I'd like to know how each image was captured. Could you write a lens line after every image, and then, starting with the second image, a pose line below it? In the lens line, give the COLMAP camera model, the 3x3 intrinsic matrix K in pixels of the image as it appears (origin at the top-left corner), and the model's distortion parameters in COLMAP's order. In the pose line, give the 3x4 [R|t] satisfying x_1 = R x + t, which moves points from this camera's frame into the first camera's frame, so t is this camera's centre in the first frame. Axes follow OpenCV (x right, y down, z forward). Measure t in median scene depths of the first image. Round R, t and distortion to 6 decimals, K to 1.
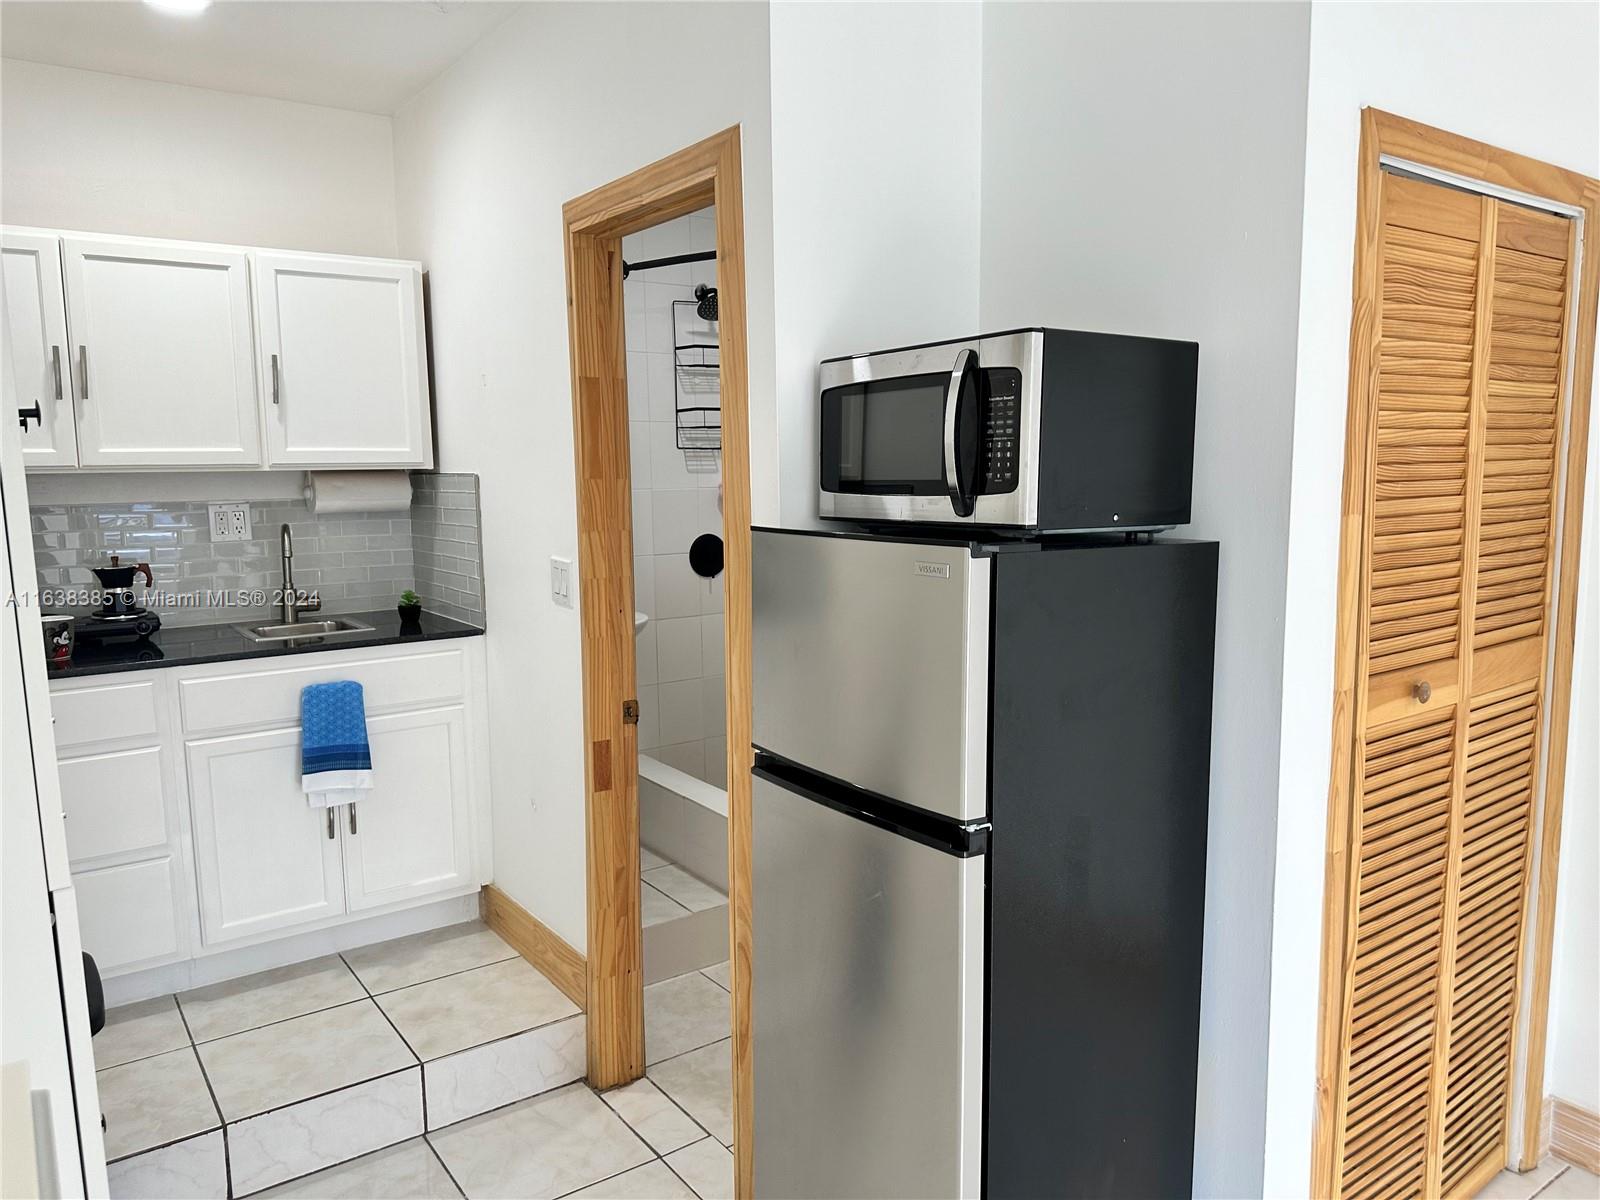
lens RADIAL K [[1139.1, 0, 794.7], [0, 1139.1, 603.8], [0, 0, 1]] dist [0.046535, -0.054960]
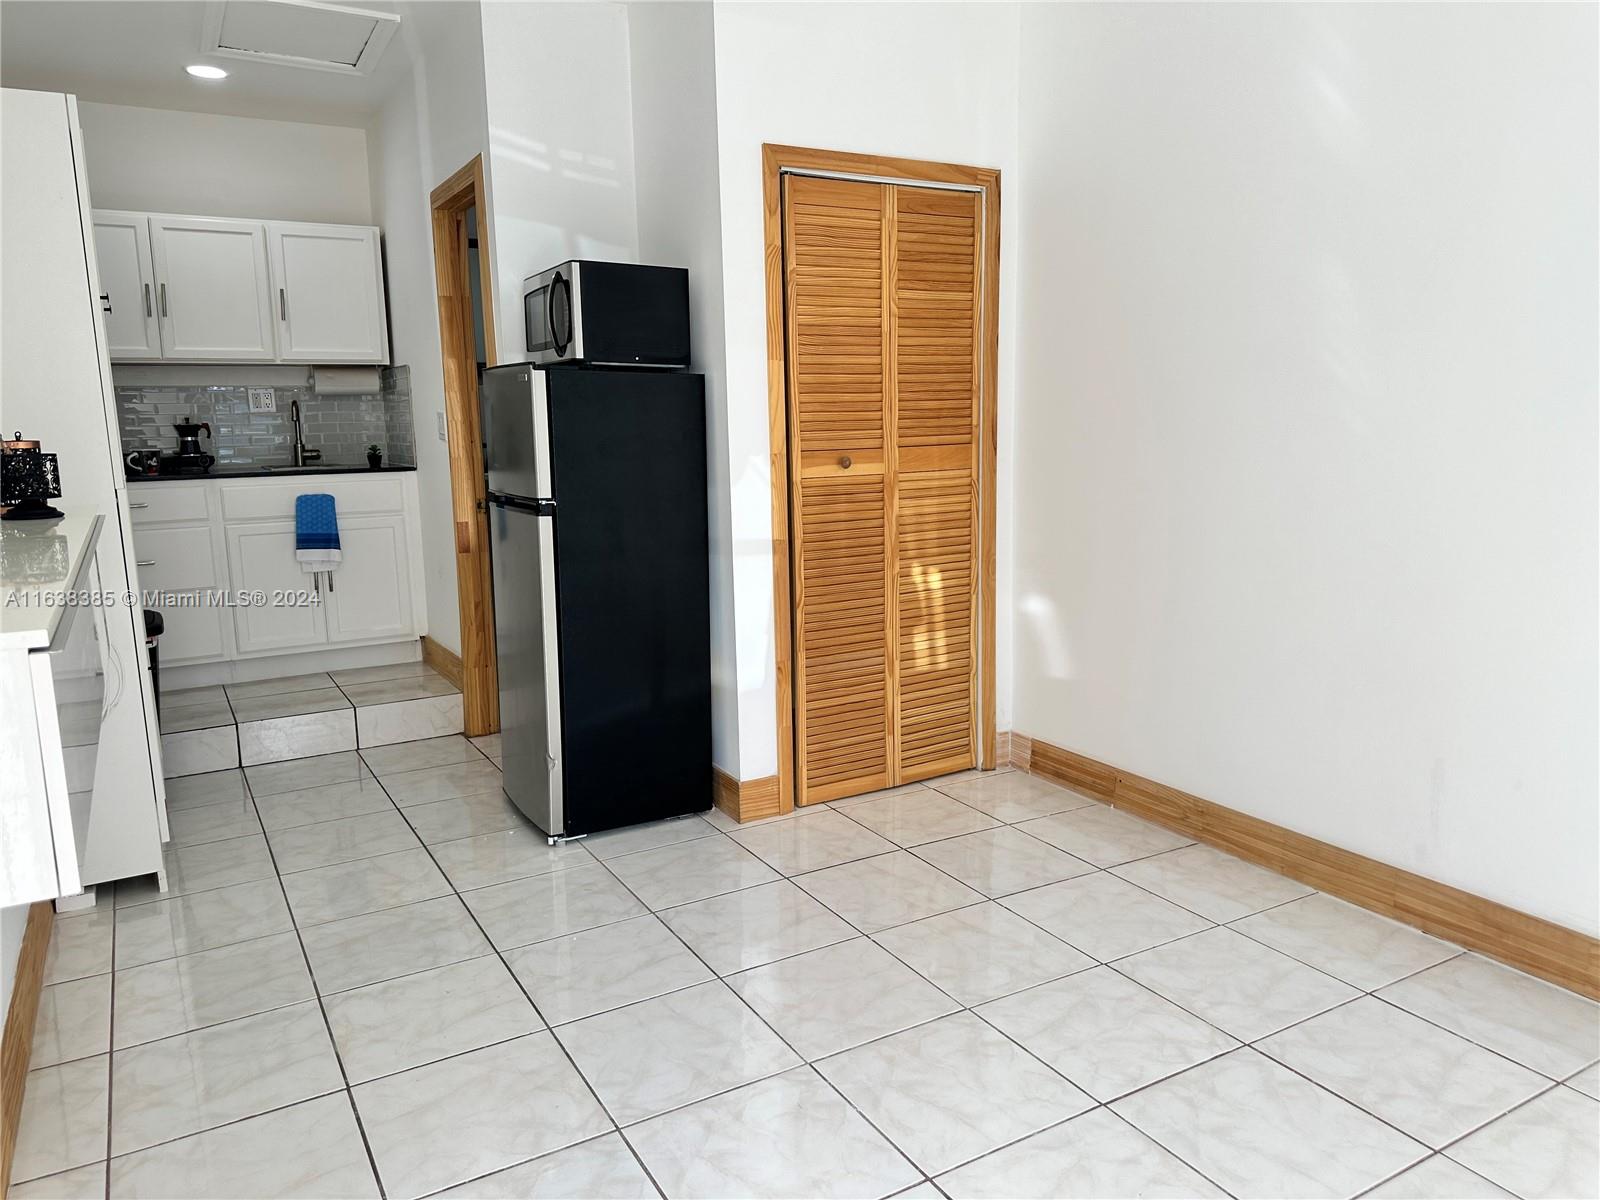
lens RADIAL K [[1119.3, 0, 789.8], [0, 1119.3, 598.0], [0, 0, 1]] dist [0.138338, -0.203522]
pose [[0.995166, 0.011649, -0.097516, 0.413517], [-0.008025, 0.999266, 0.037465, 0.148005], [0.097881, -0.036501, 0.994529, -0.525606]]
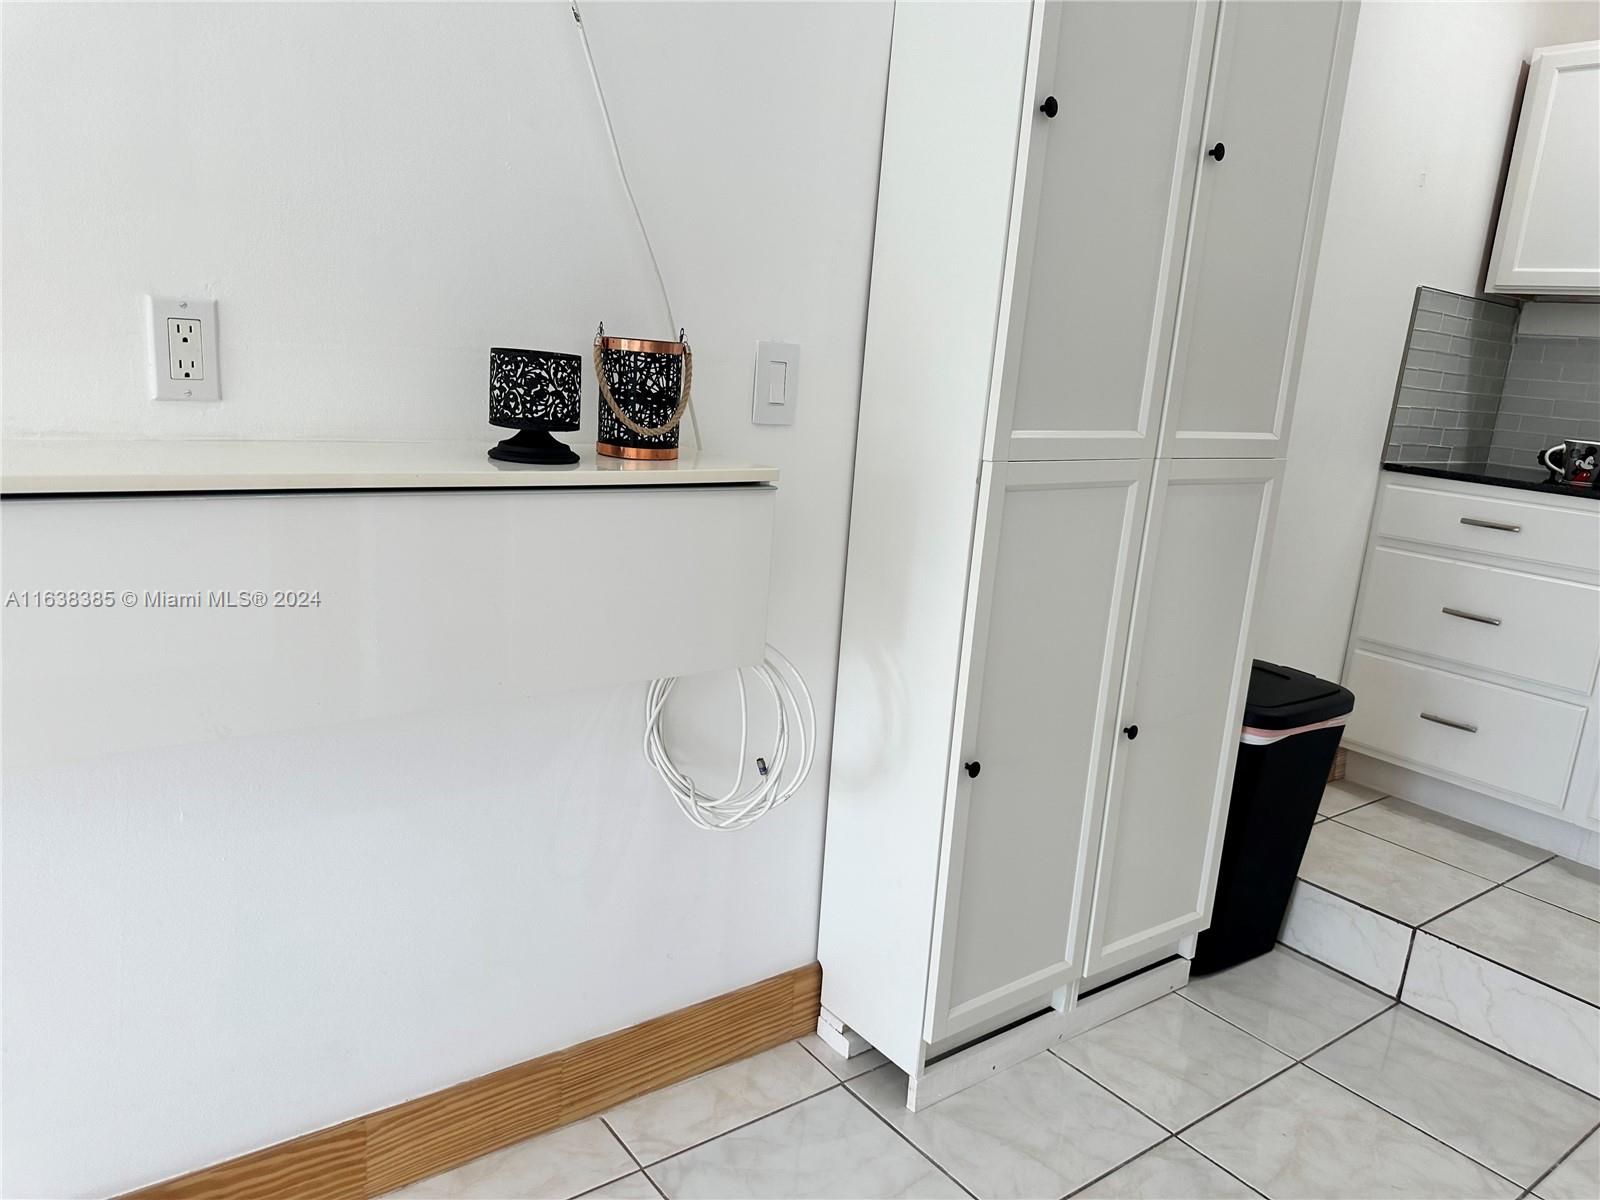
lens RADIAL K [[1139.1, 0, 794.7], [0, 1139.1, 603.8], [0, 0, 1]] dist [0.046535, -0.054960]
pose [[0.020875, 0.241779, -0.970107, 0.307396], [-0.205441, 0.950649, 0.232508, 0.051325], [0.978447, 0.194446, 0.069516, 0.274163]]
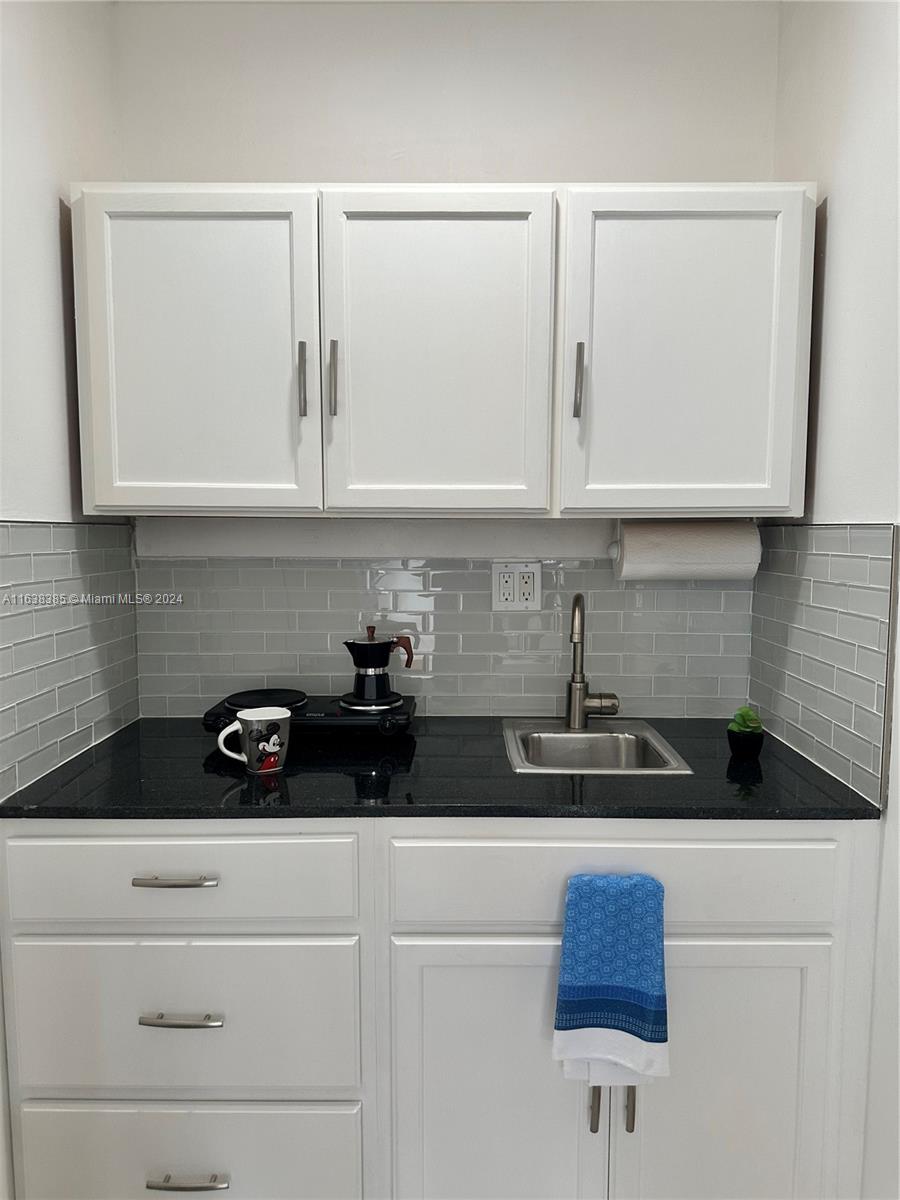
lens RADIAL K [[839.4, 0, 450.0], [0, 839.4, 600.0], [0, 0, 1]] dist [0.138338, -0.203522]
pose [[0.807493, 0.066273, -0.586143, -0.223764], [-0.085054, 0.996366, -0.004518, -0.062392], [0.583713, 0.053502, 0.810195, 0.586864]]
